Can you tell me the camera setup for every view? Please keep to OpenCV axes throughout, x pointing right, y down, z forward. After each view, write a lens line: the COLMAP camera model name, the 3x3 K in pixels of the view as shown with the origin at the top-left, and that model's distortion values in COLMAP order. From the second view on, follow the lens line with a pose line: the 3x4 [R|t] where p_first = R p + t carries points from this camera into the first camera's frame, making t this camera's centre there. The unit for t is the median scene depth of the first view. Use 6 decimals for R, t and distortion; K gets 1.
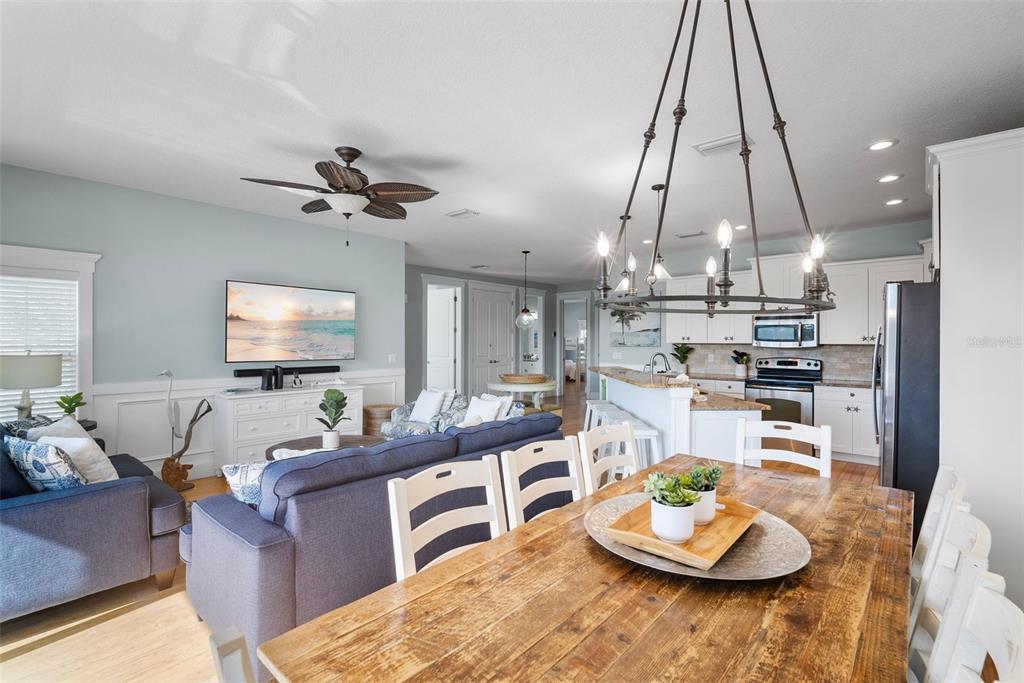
lens RADIAL K [[453.9, 0, 508.8], [0, 453.9, 335.4], [0, 0, 1]] dist [-0.012570, -0.000115]
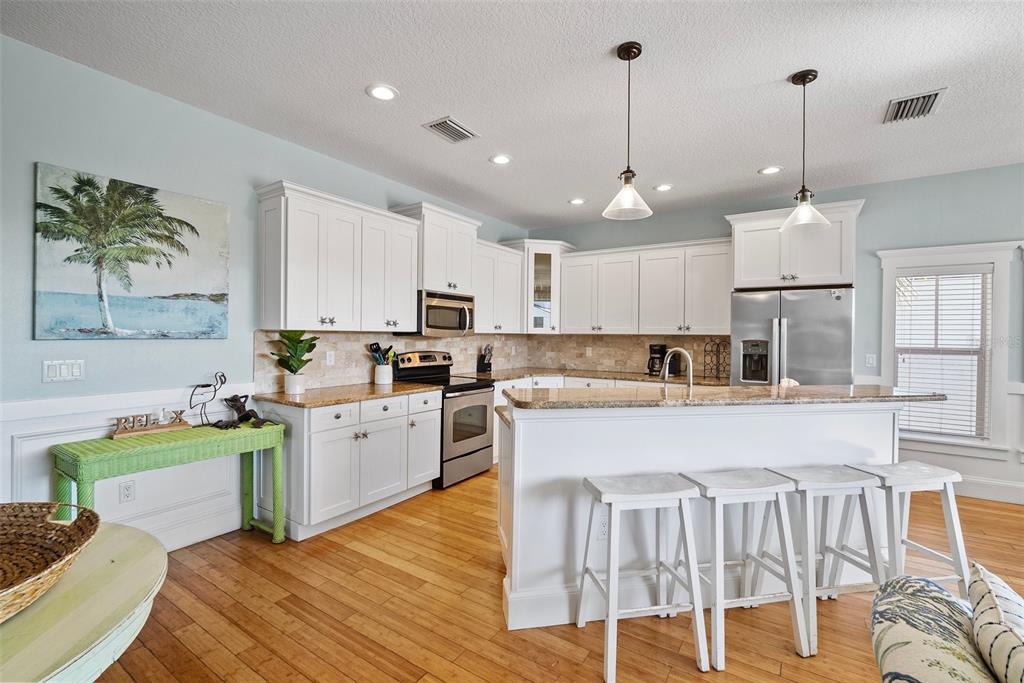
lens RADIAL K [[453.9, 0, 508.8], [0, 453.9, 335.4], [0, 0, 1]] dist [-0.012570, -0.000115]
pose [[-0.157036, -0.004922, 0.987581, -0.136747], [-0.019783, 0.999803, 0.001837, 0.019074], [-0.987395, -0.019249, -0.157102, 0.954210]]
